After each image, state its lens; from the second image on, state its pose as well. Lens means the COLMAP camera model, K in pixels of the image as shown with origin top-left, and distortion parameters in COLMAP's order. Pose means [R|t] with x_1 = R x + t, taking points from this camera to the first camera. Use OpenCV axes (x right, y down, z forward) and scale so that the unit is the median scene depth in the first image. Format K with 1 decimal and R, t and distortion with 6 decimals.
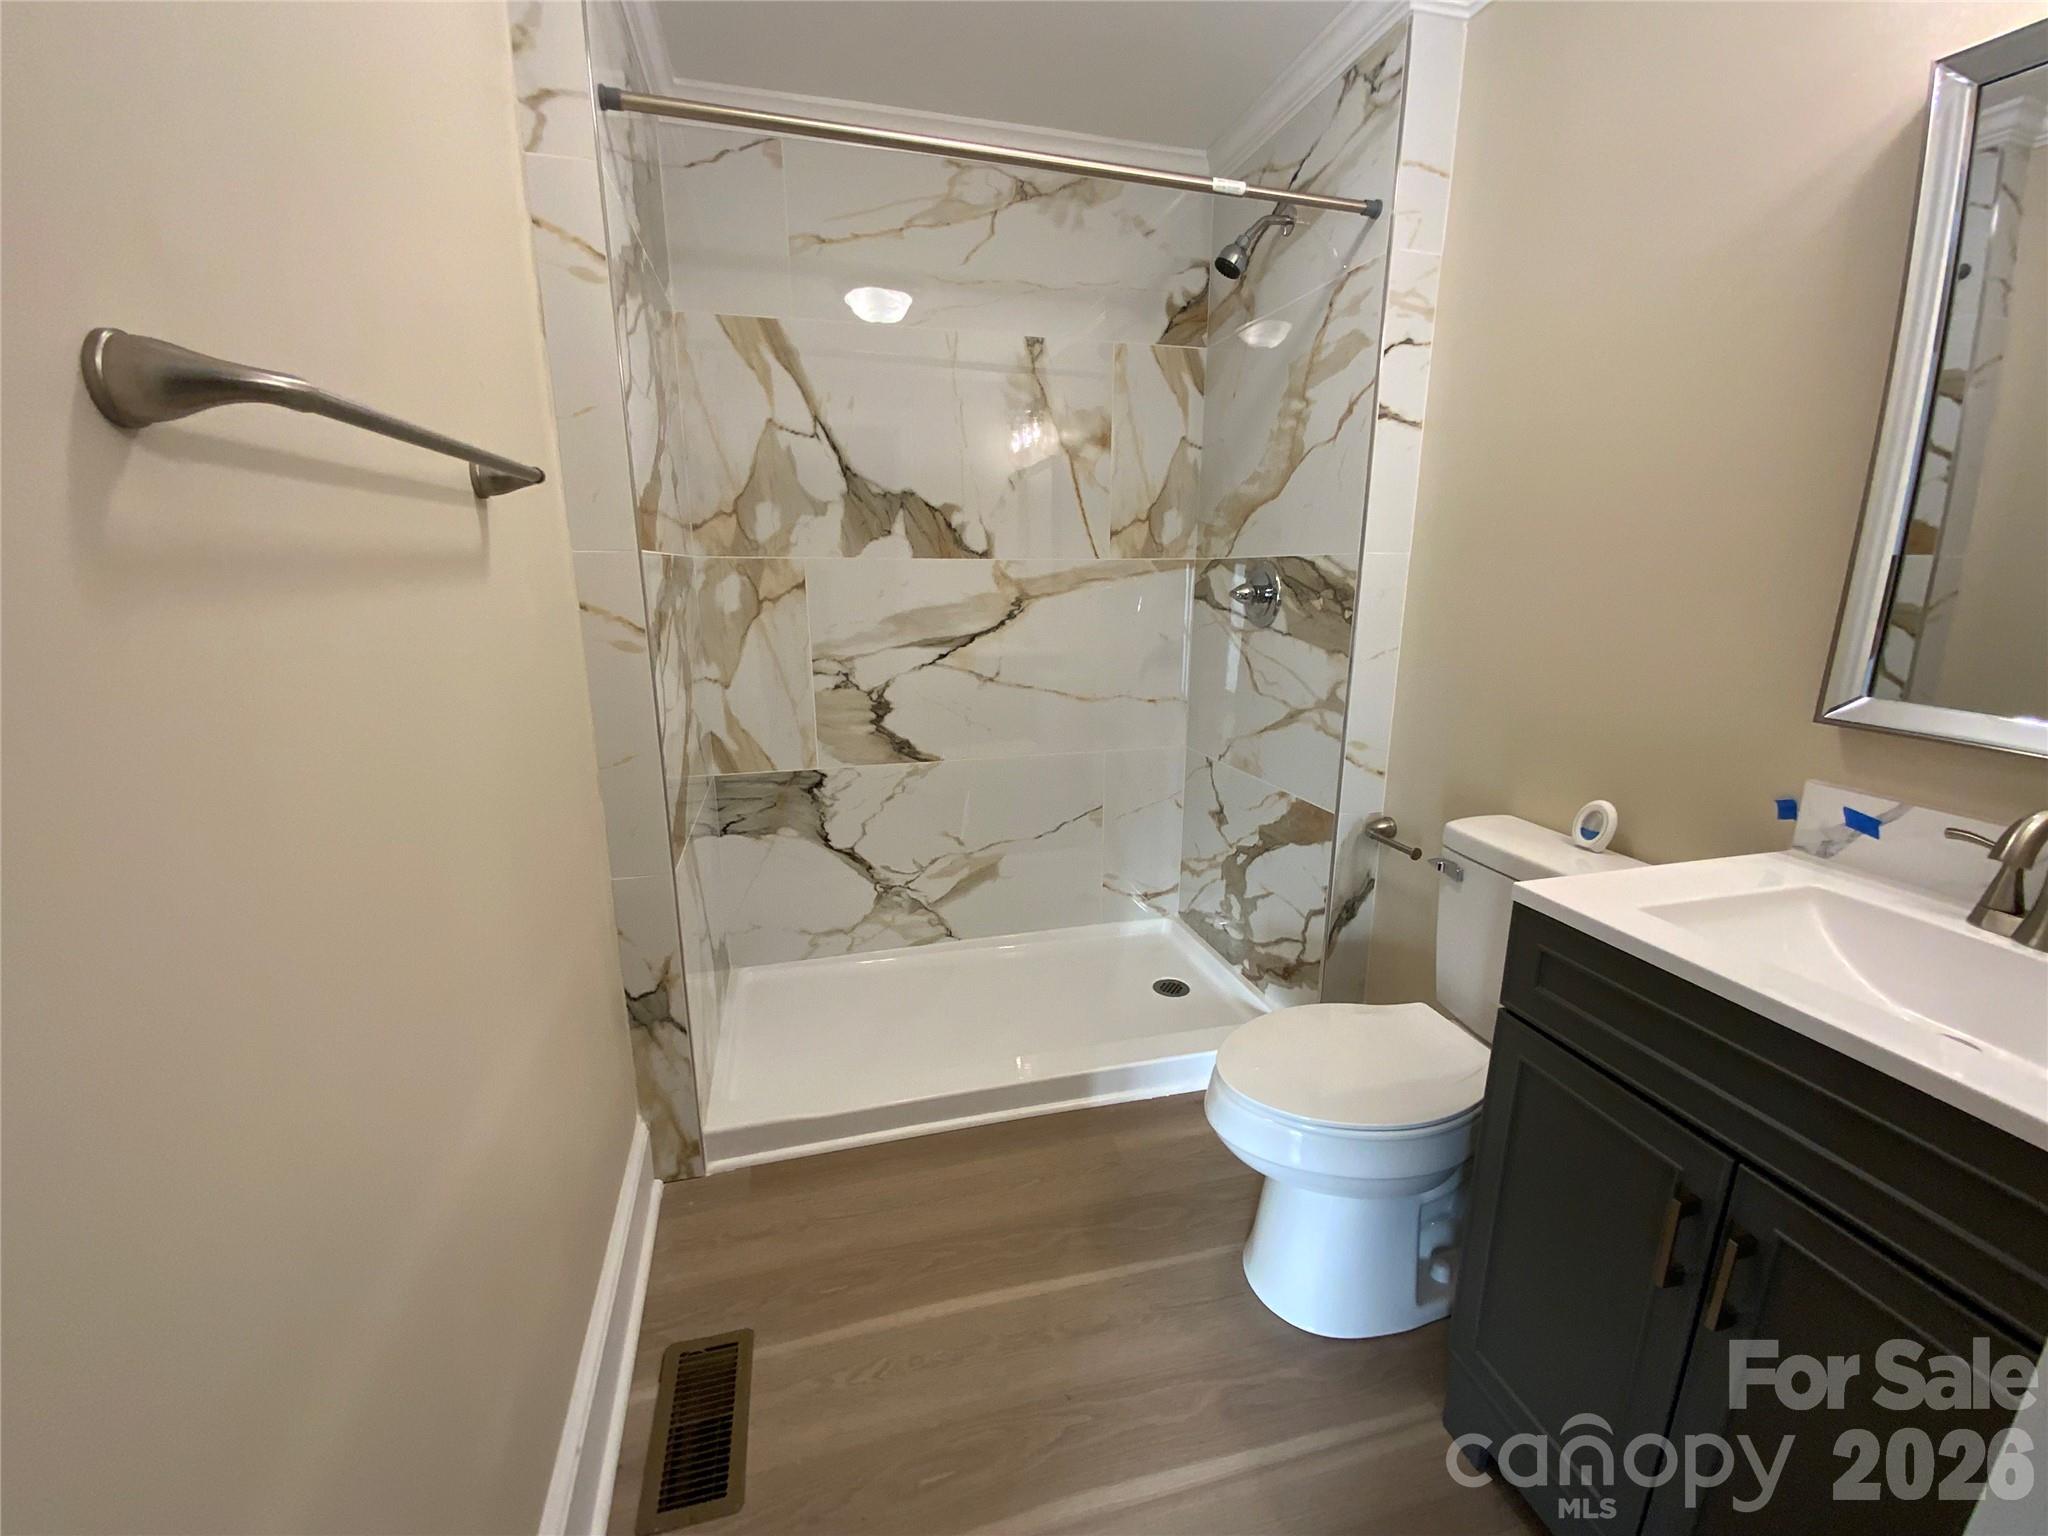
lens RADIAL K [[840.8, 0, 1016.6], [0, 840.8, 762.6], [0, 0, 1]] dist [0.002894, -0.004141]
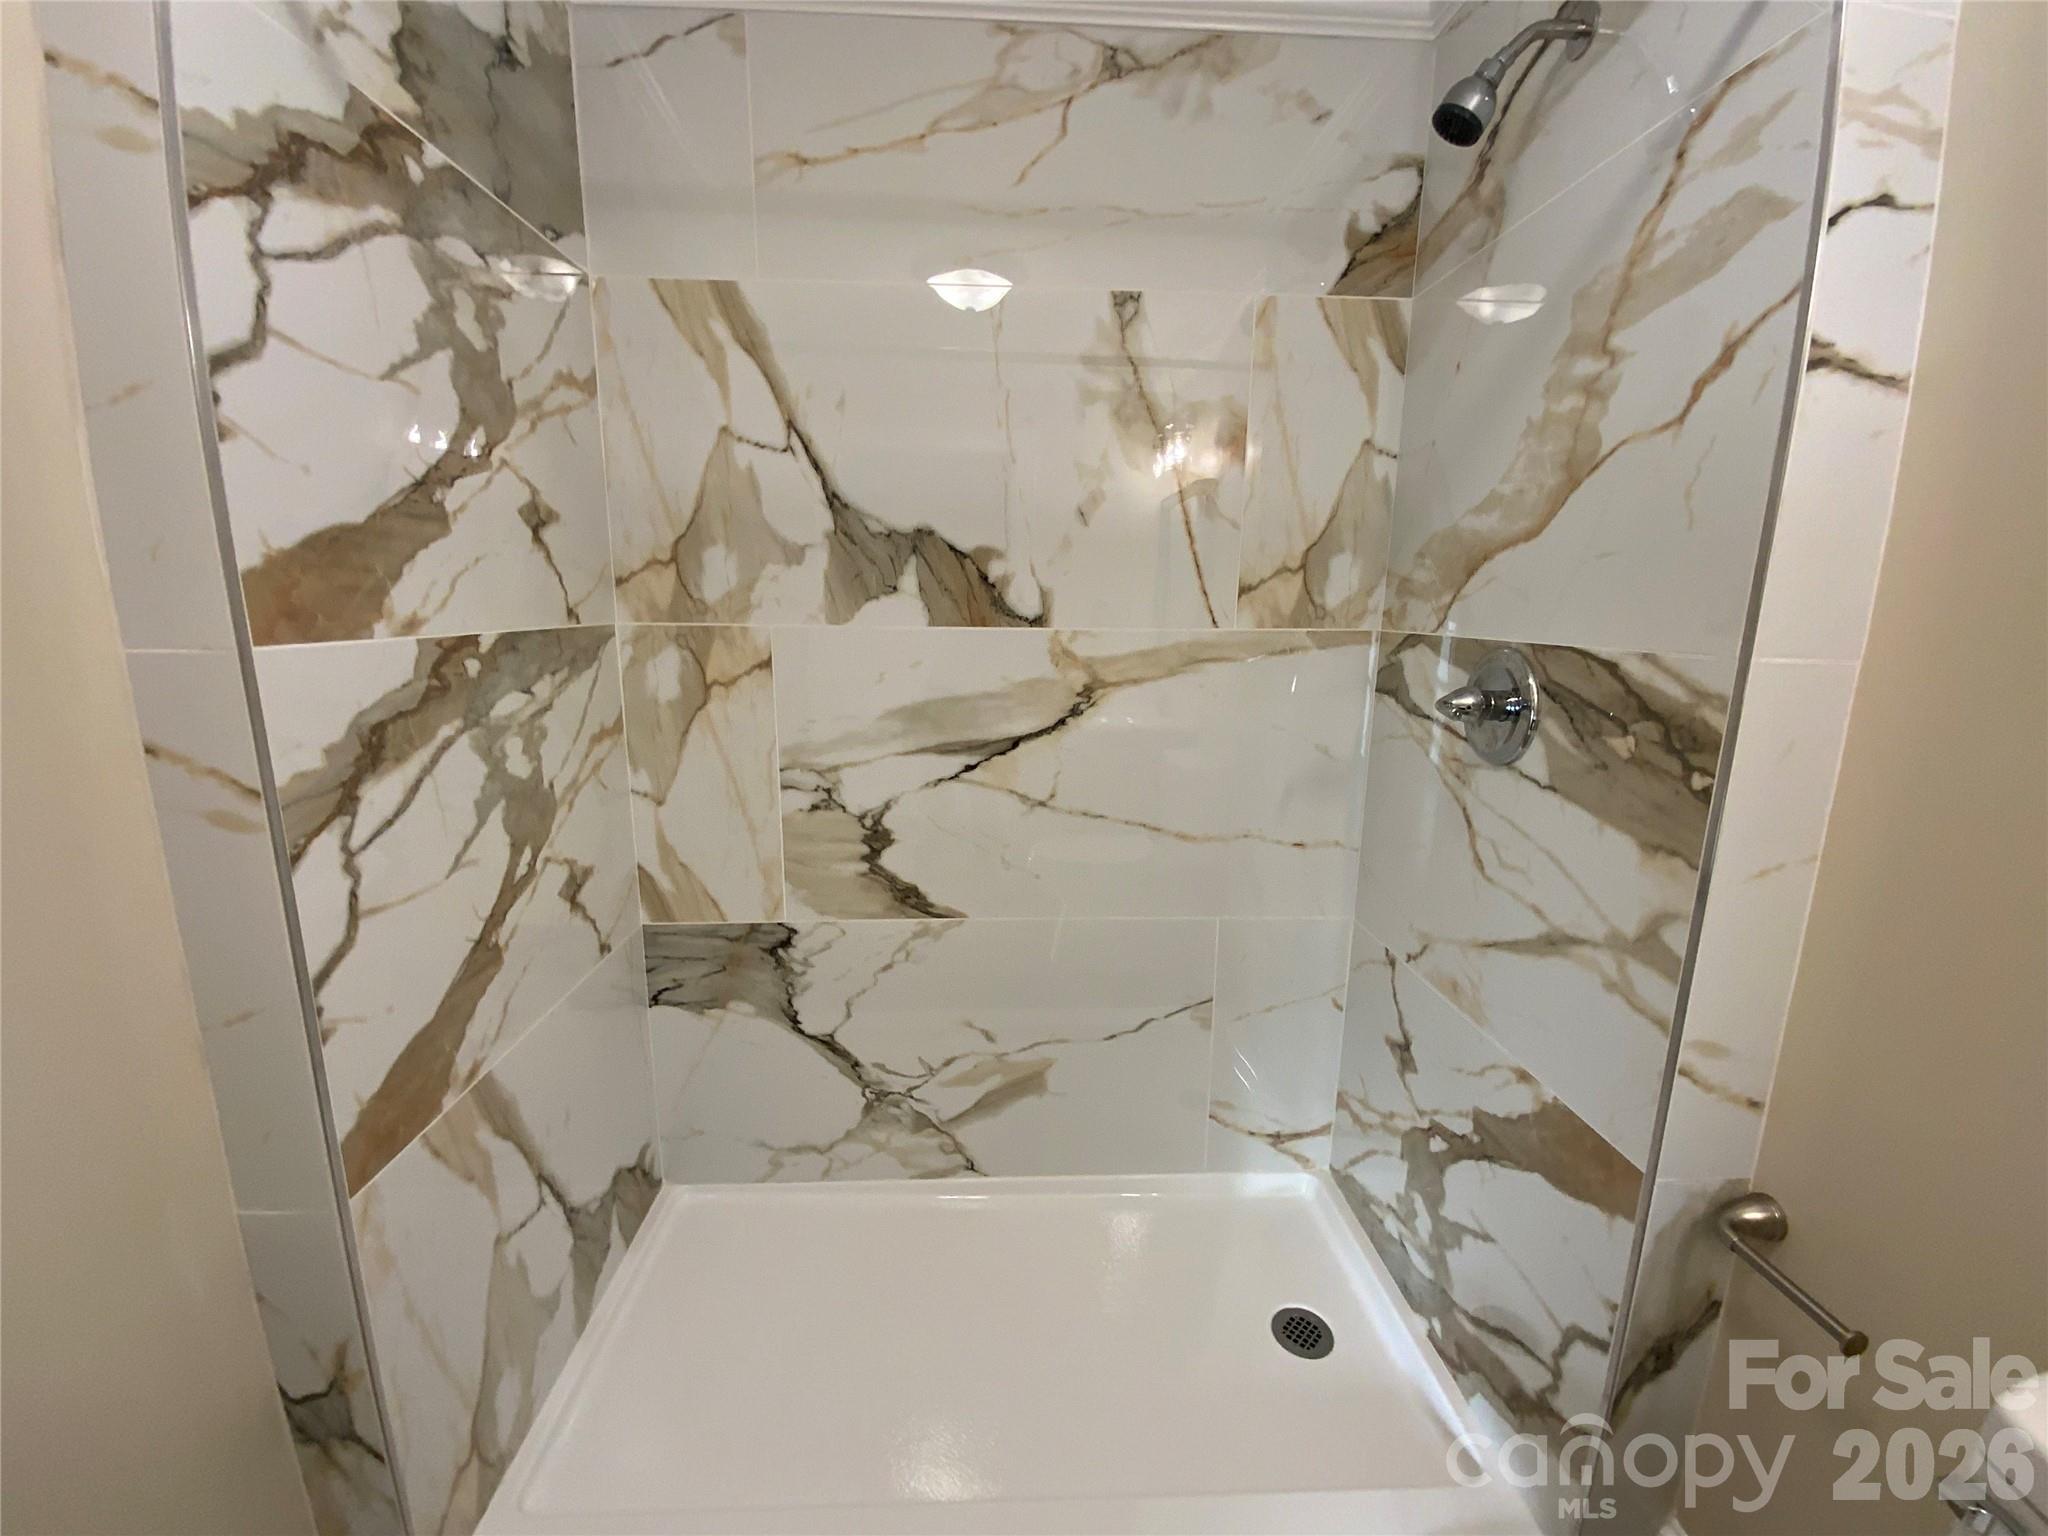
lens RADIAL K [[840.8, 0, 1012.8], [0, 840.8, 756.3], [0, 0, 1]] dist [0.002894, -0.004141]
pose [[0.975655, 0.052057, -0.213042, 0.094832], [-0.060003, 0.997717, -0.031000, -0.127057], [0.210942, 0.043029, 0.976551, 0.374864]]
